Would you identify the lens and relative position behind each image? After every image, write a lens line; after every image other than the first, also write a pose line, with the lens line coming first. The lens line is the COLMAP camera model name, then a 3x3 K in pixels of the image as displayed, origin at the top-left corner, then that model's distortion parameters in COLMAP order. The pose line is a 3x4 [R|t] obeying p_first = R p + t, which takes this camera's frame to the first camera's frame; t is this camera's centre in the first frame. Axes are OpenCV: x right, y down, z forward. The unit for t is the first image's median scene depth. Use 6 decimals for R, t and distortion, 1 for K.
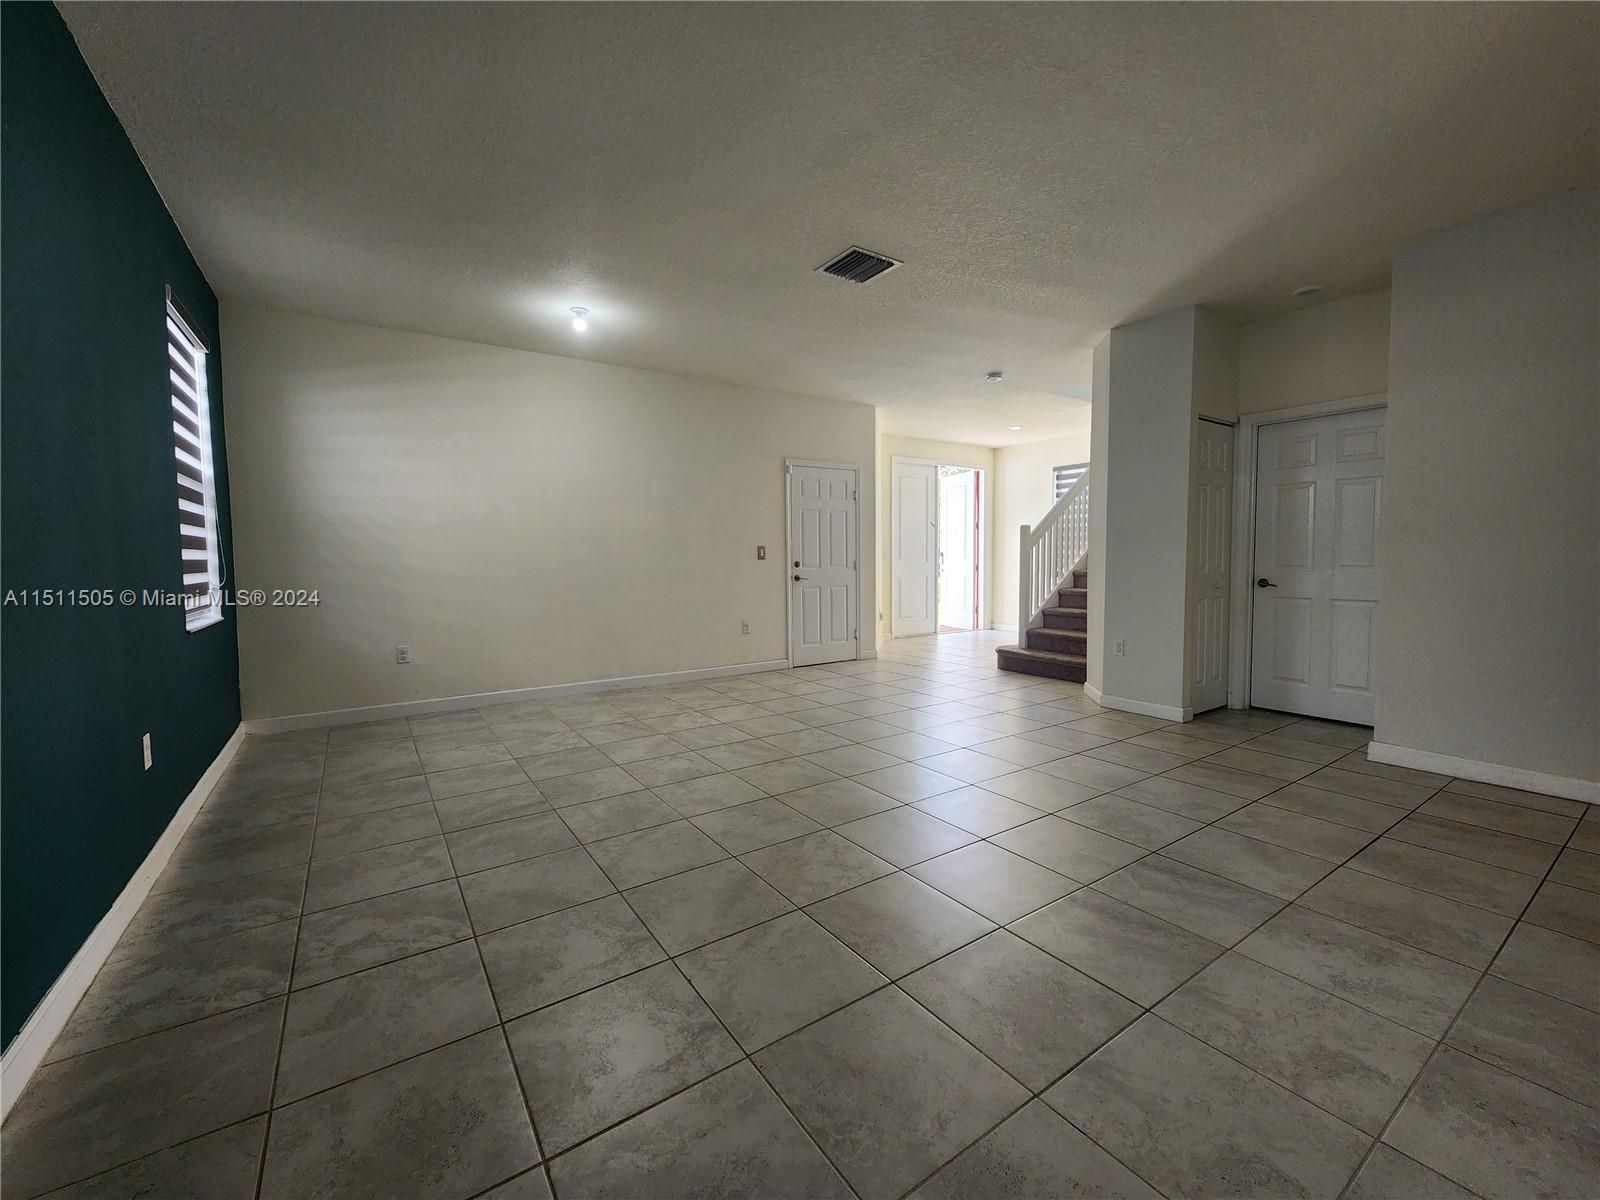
lens RADIAL K [[648.0, 0, 802.1], [0, 648.0, 588.7], [0, 0, 1]] dist [0.006294, -0.003777]
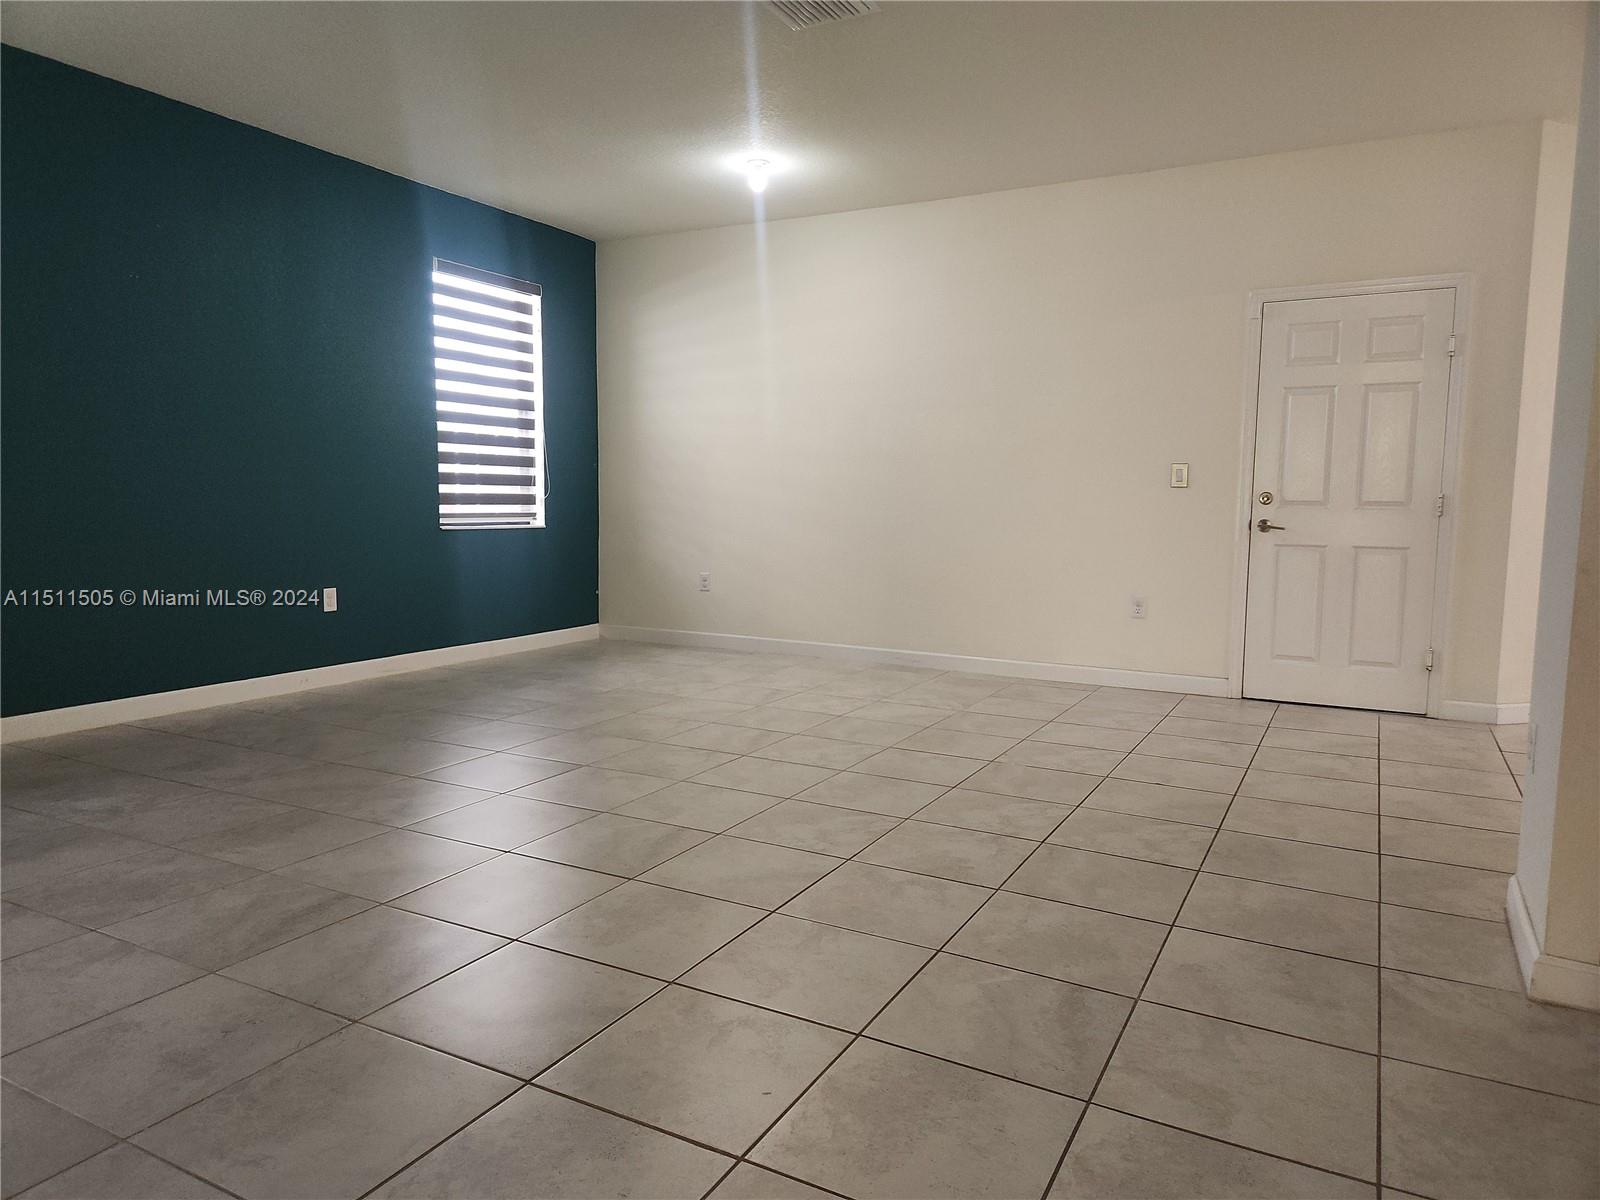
lens RADIAL K [[1068.3, 0, 798.3], [0, 1068.3, 602.4], [0, 0, 1]] dist [0.035337, -0.018951]
pose [[0.461939, 0.102954, -0.880916, 0.899841], [-0.061942, 0.994559, 0.083754, -0.007147], [0.884746, 0.015876, 0.465803, 0.448366]]
